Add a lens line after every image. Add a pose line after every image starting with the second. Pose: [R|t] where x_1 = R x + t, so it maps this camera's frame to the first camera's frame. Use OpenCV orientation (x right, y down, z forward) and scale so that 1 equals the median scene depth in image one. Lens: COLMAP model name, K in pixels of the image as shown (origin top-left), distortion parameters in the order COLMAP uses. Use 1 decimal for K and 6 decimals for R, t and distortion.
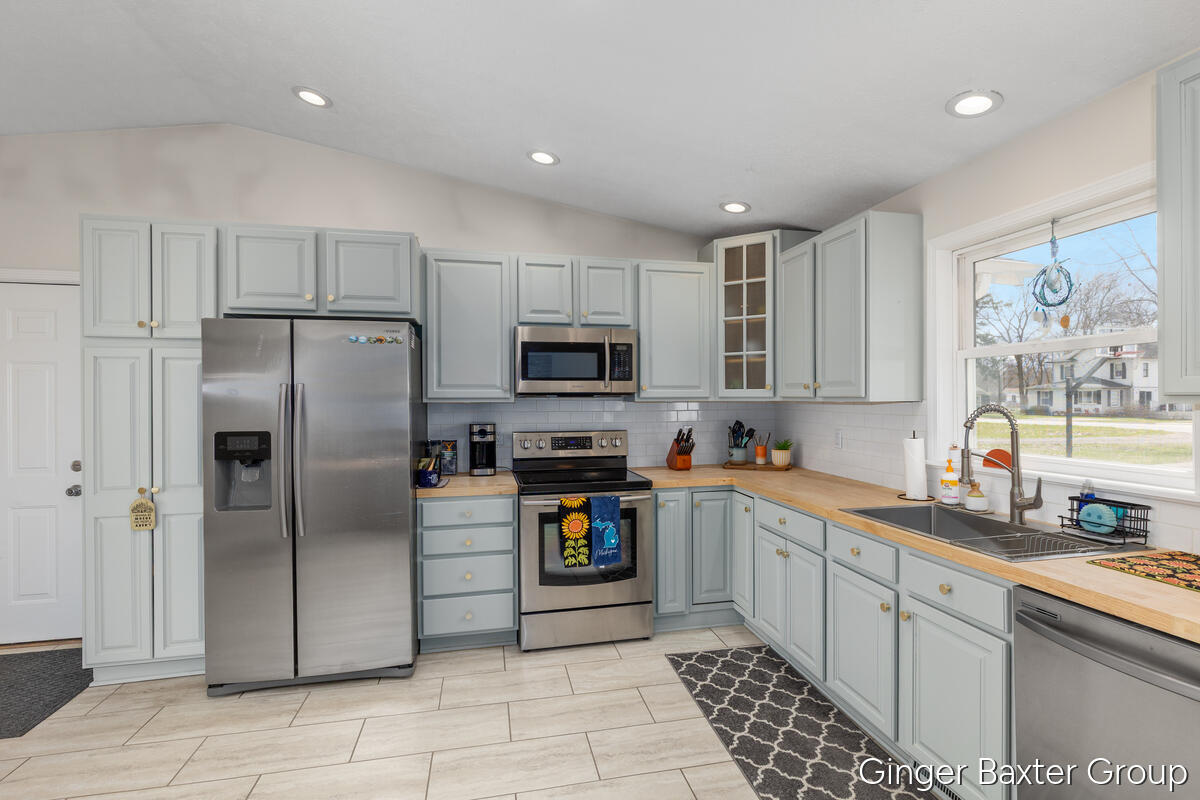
lens RADIAL K [[562.2, 0, 609.9], [0, 562.2, 397.8], [0, 0, 1]] dist [-0.003799, -0.000699]
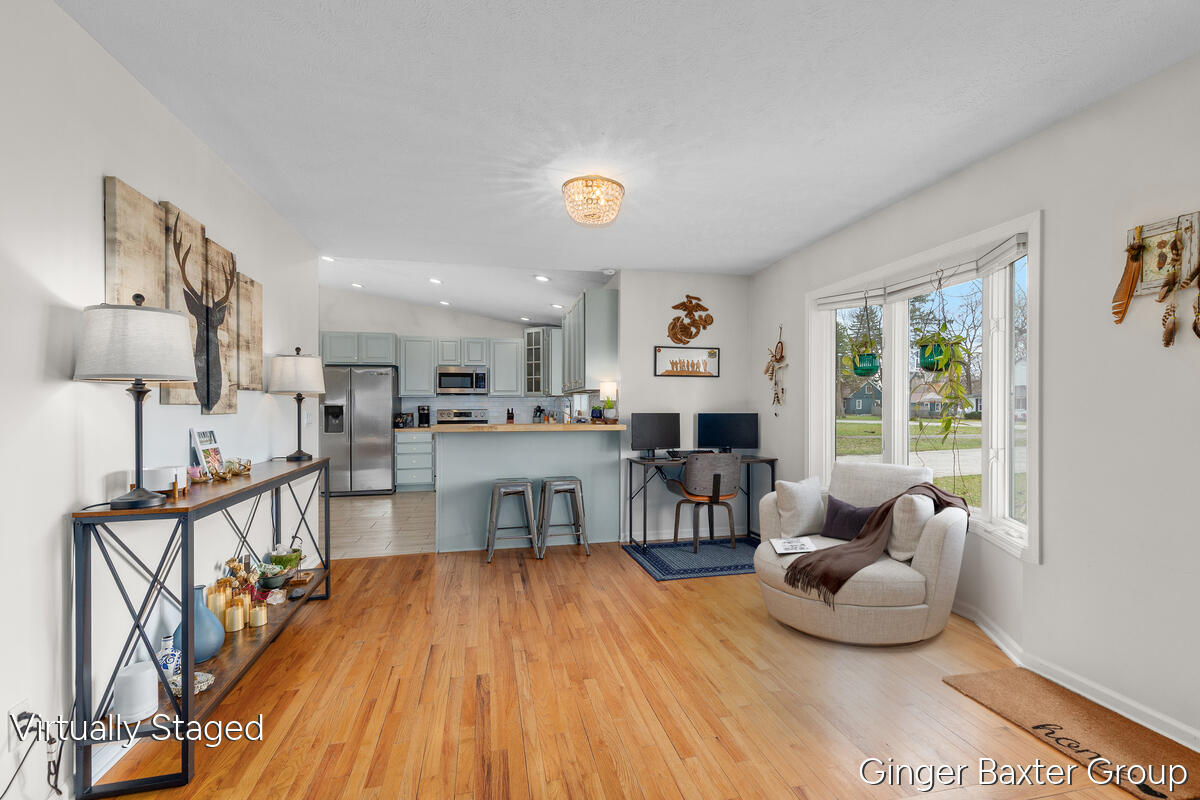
lens RADIAL K [[517.2, 0, 600.0], [0, 517.2, 400.0], [0, 0, 1]] dist [-0.000101, -0.000020]
pose [[0.999994, 0.001998, 0.002902, 0.527676], [-0.001977, 0.999970, -0.007433, 0.035647], [-0.002917, 0.007427, 0.999968, -1.233160]]
